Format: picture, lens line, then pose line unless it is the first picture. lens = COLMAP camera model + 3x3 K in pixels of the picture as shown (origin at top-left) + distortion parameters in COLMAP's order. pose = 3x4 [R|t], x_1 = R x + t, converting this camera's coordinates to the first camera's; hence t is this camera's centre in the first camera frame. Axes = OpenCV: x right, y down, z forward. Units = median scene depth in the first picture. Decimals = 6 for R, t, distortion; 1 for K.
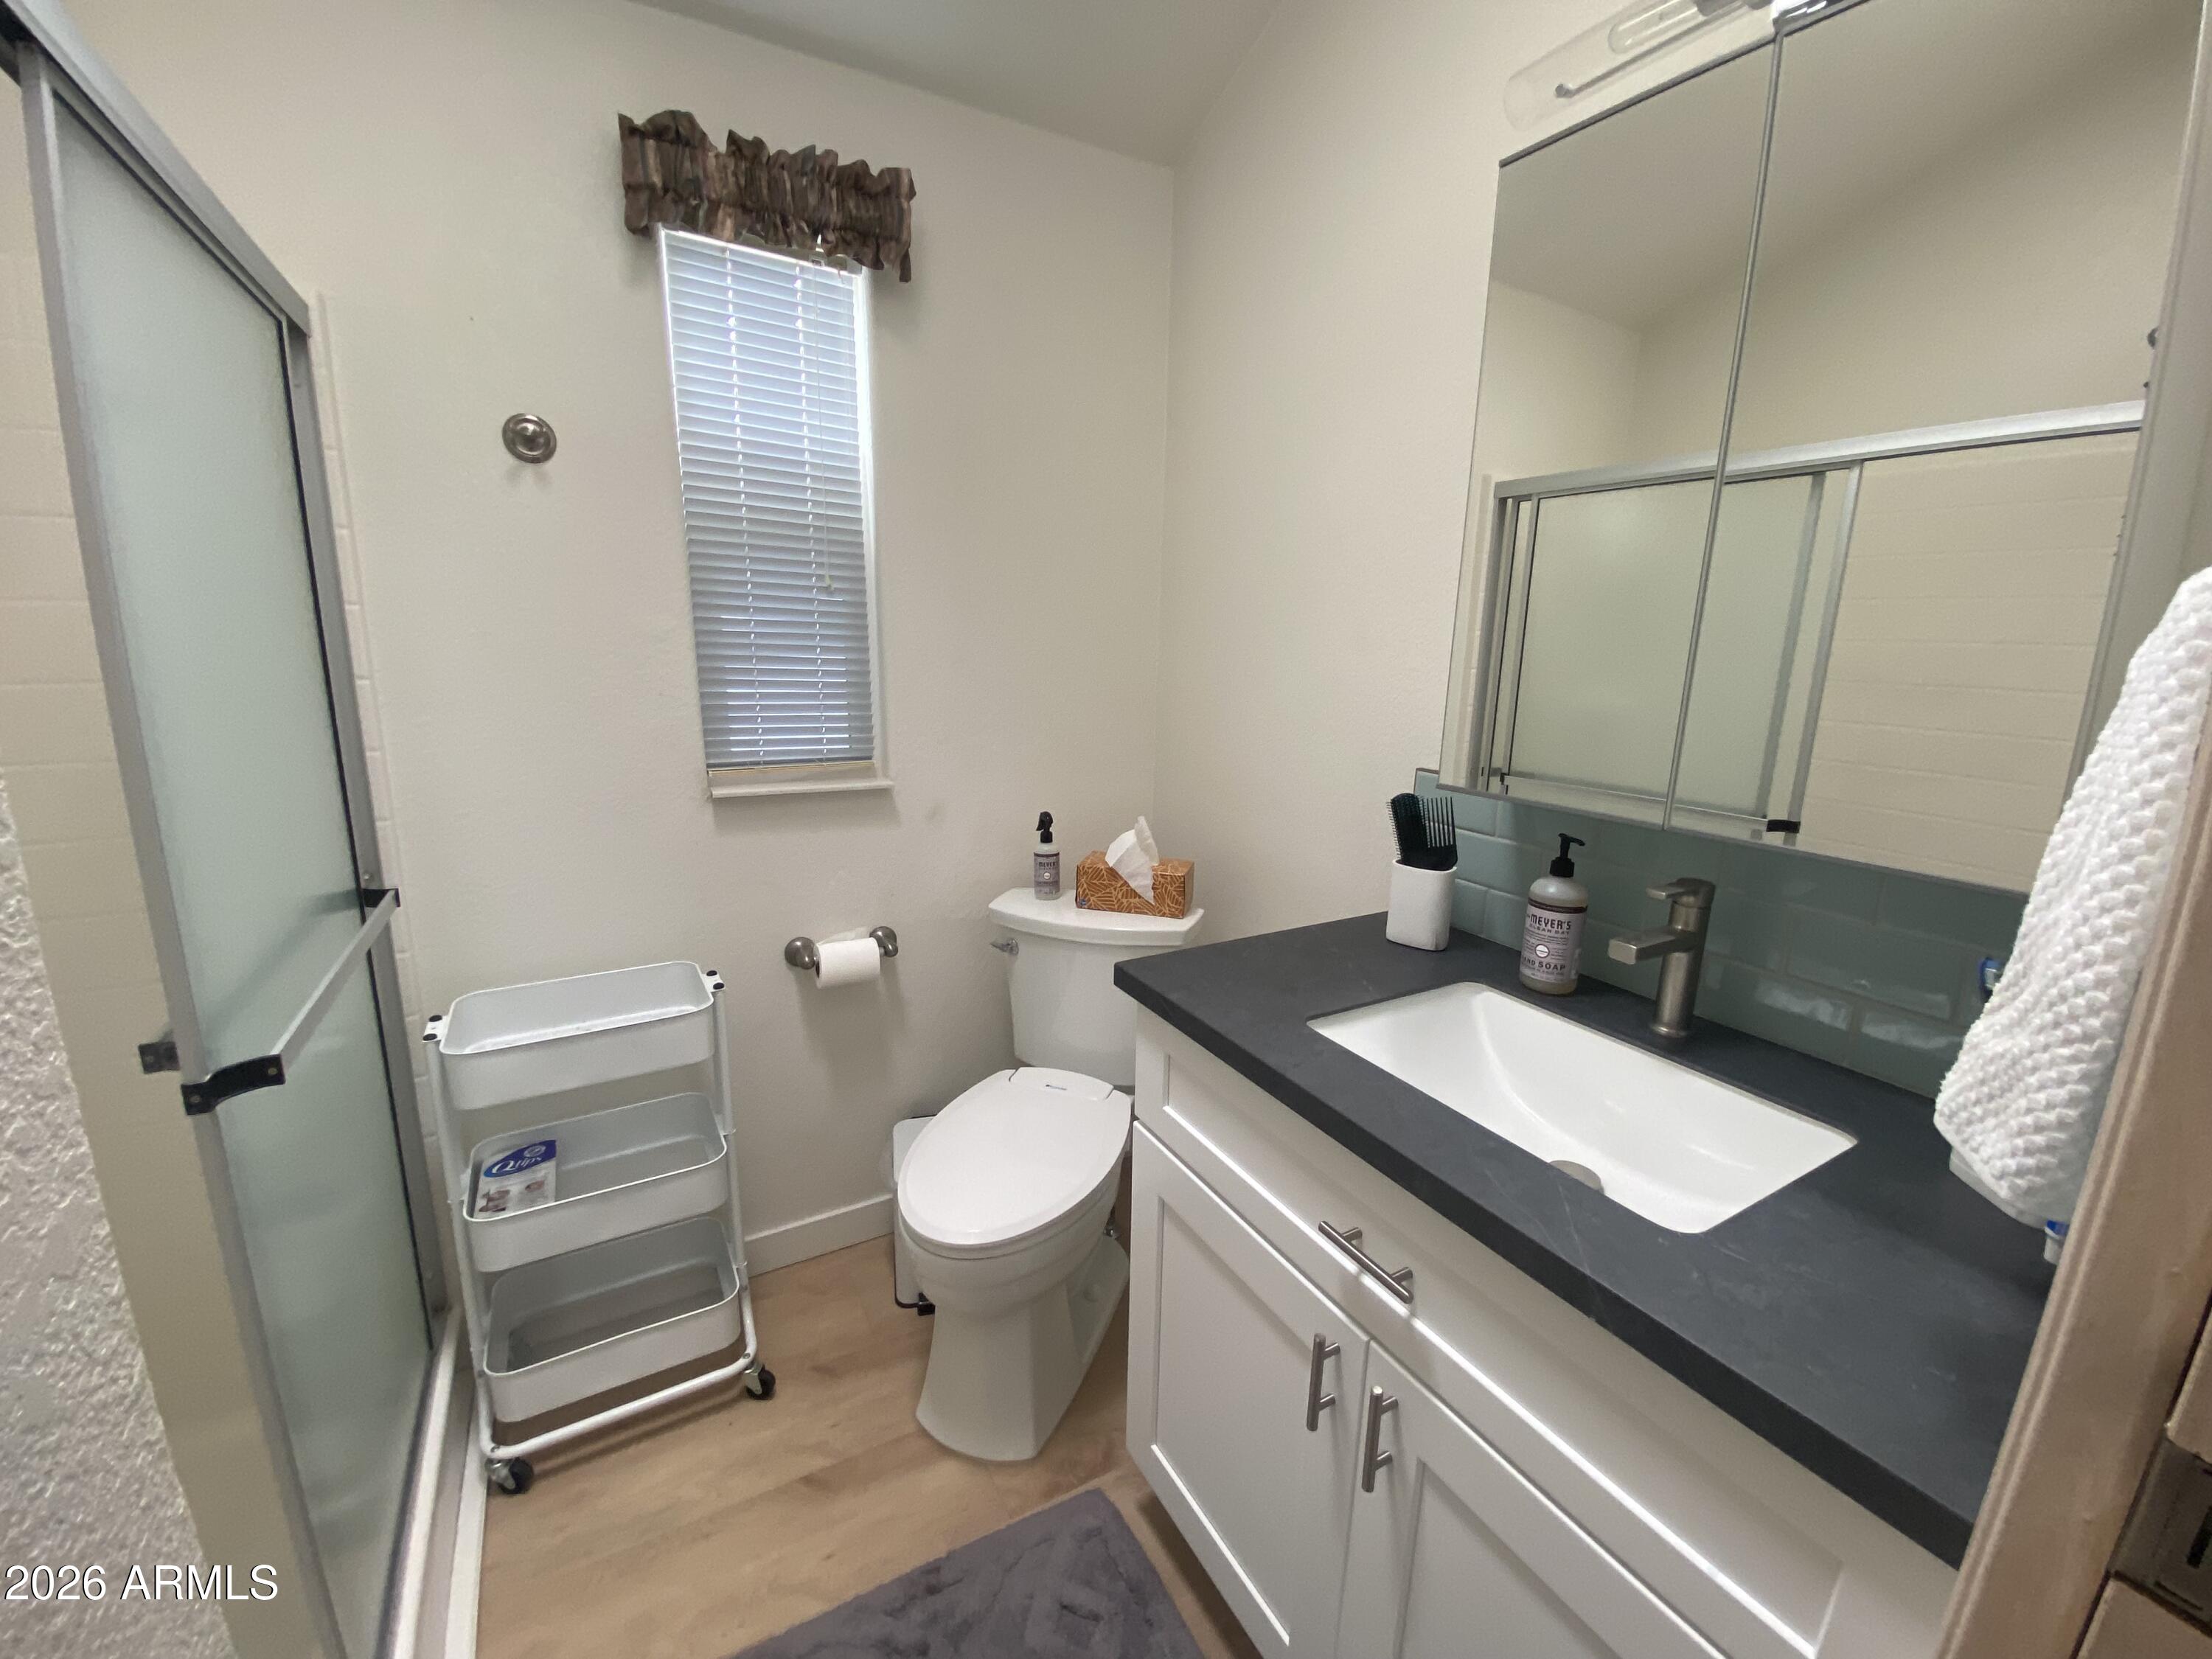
lens RADIAL K [[892.4, 0, 1104.8], [0, 892.4, 825.1], [0, 0, 1]] dist [0.029168, -0.025335]
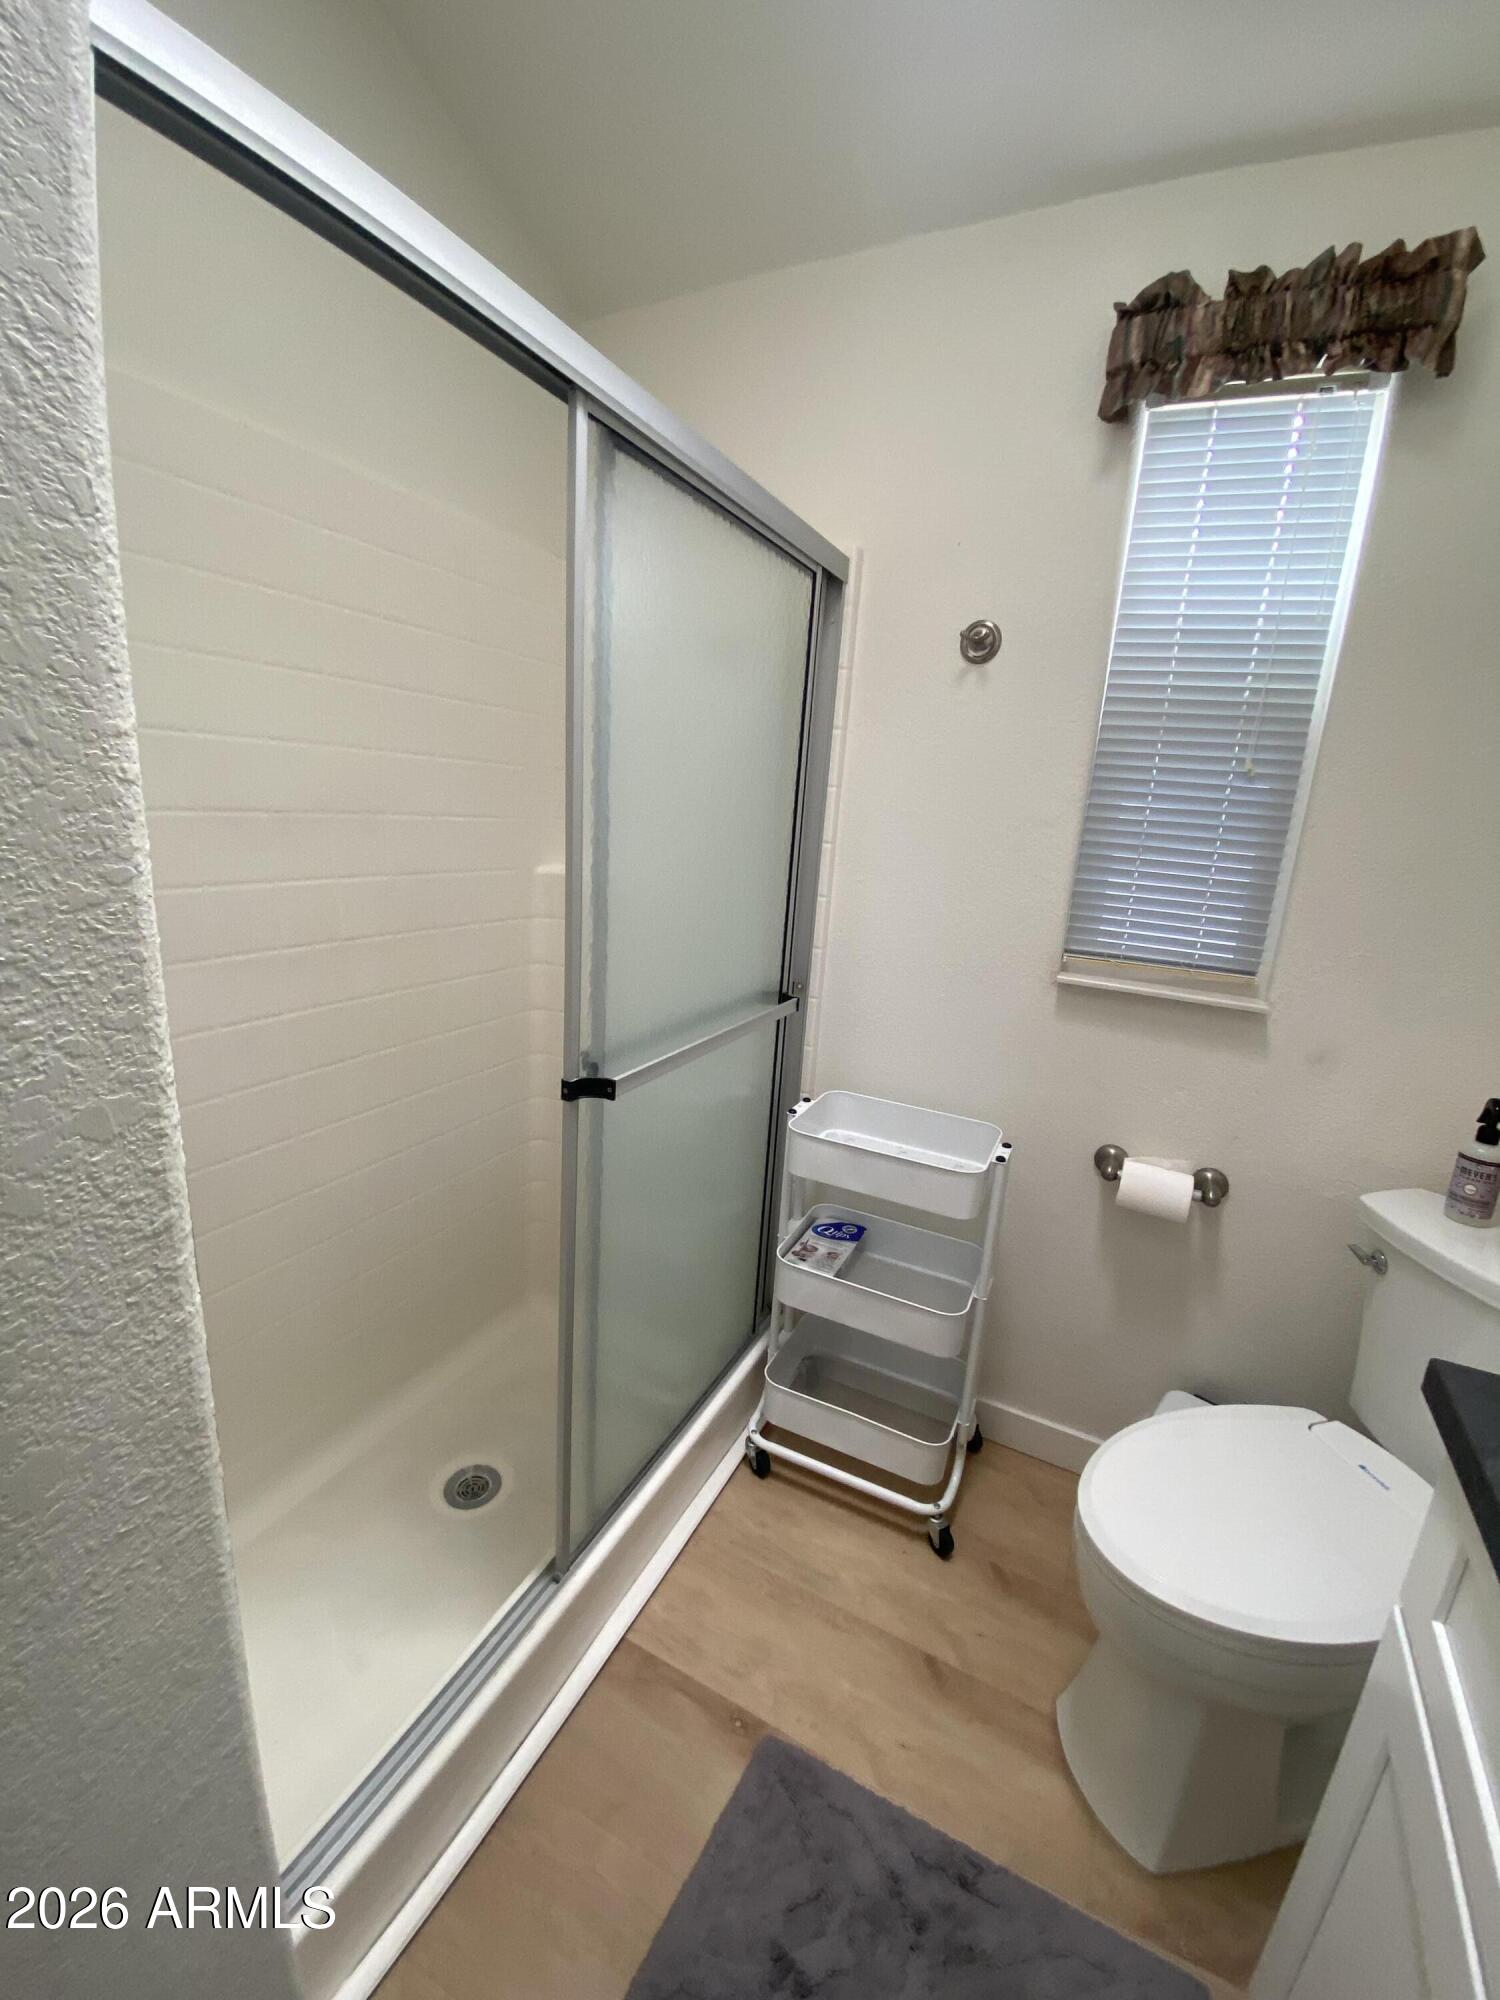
lens RADIAL K [[806.8, 0, 751.6], [0, 806.8, 996.7], [0, 0, 1]] dist [0.029168, -0.025335]
pose [[0.553701, 0.213360, -0.804918, 0.118113], [-0.225173, 0.968970, 0.101949, -0.030836], [0.801693, 0.124797, 0.584563, 0.203744]]
